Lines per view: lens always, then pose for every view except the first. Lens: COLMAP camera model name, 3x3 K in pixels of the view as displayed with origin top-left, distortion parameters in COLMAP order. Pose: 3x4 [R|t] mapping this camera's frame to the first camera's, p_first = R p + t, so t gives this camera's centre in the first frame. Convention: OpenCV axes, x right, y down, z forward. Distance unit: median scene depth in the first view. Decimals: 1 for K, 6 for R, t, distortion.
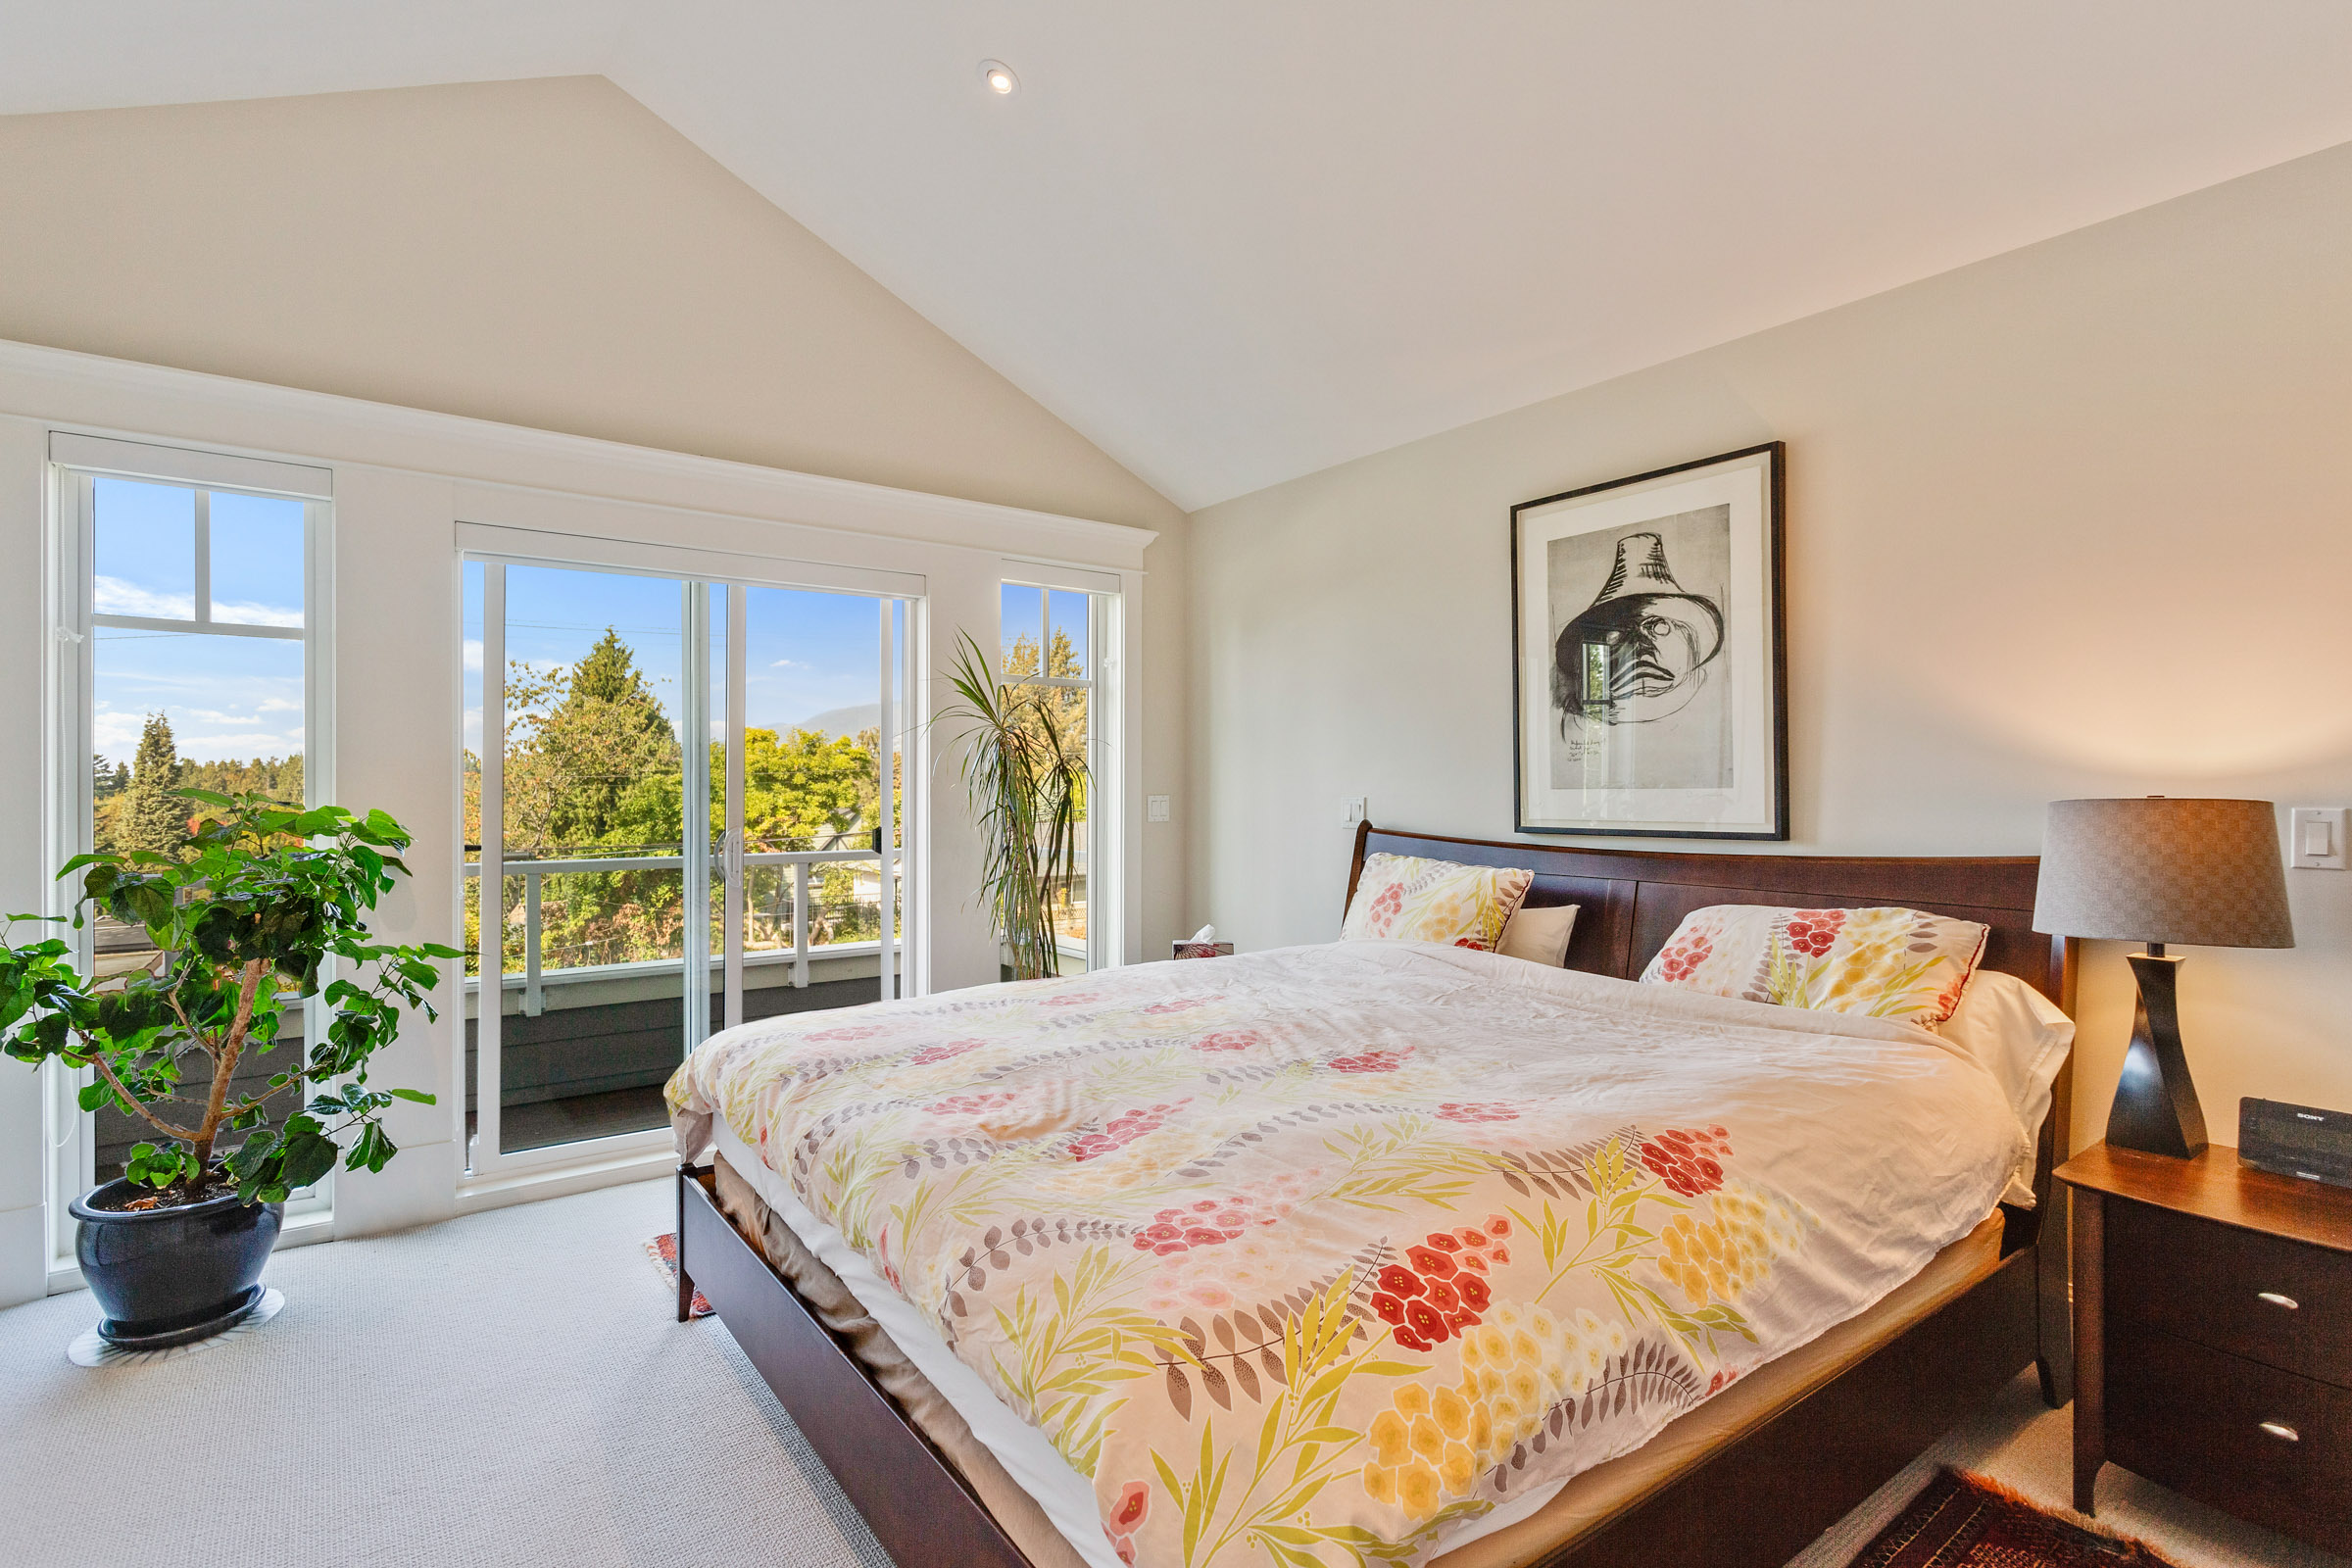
lens RADIAL K [[1125.9, 0, 1188.3], [0, 1125.9, 788.9], [0, 0, 1]] dist [0.000908, 0.001206]
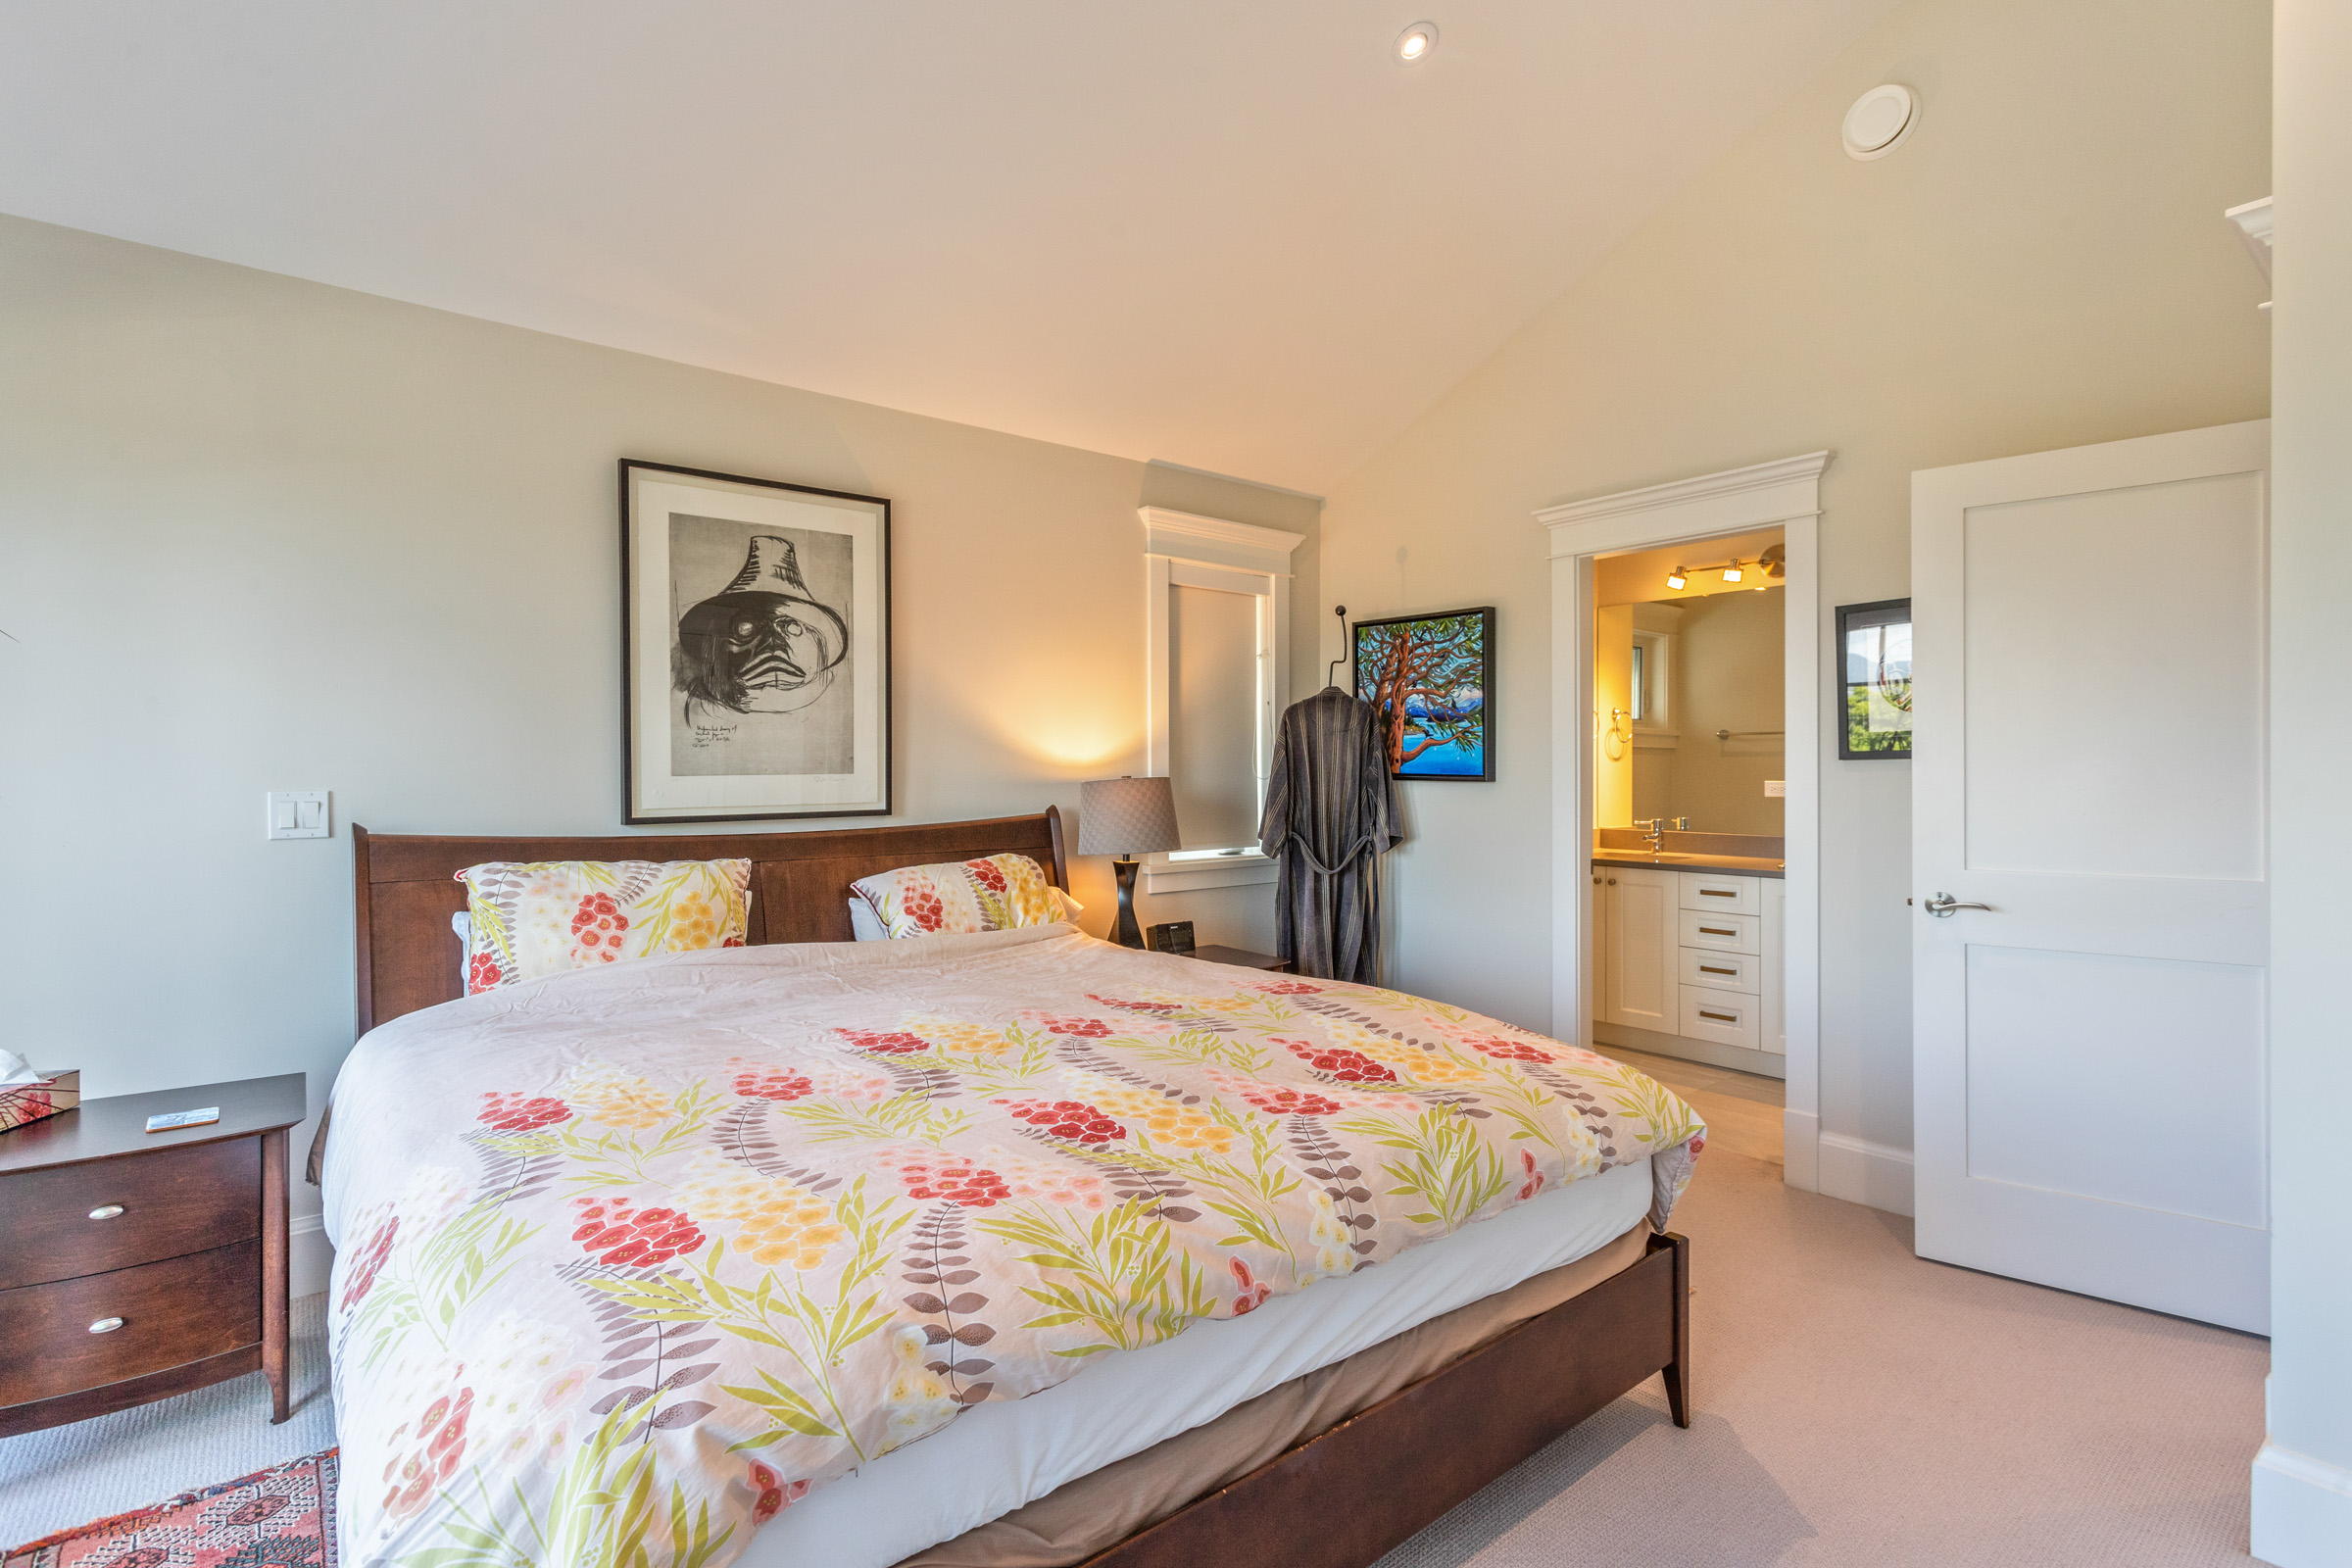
lens RADIAL K [[1125.9, 0, 1178.3], [0, 1125.9, 777.6], [0, 0, 1]] dist [0.000908, 0.001206]
pose [[-0.031220, -0.012600, 0.999433, -0.721124], [0.004232, 0.999910, 0.012738, -0.010080], [-0.999504, 0.004627, -0.031164, 0.685560]]
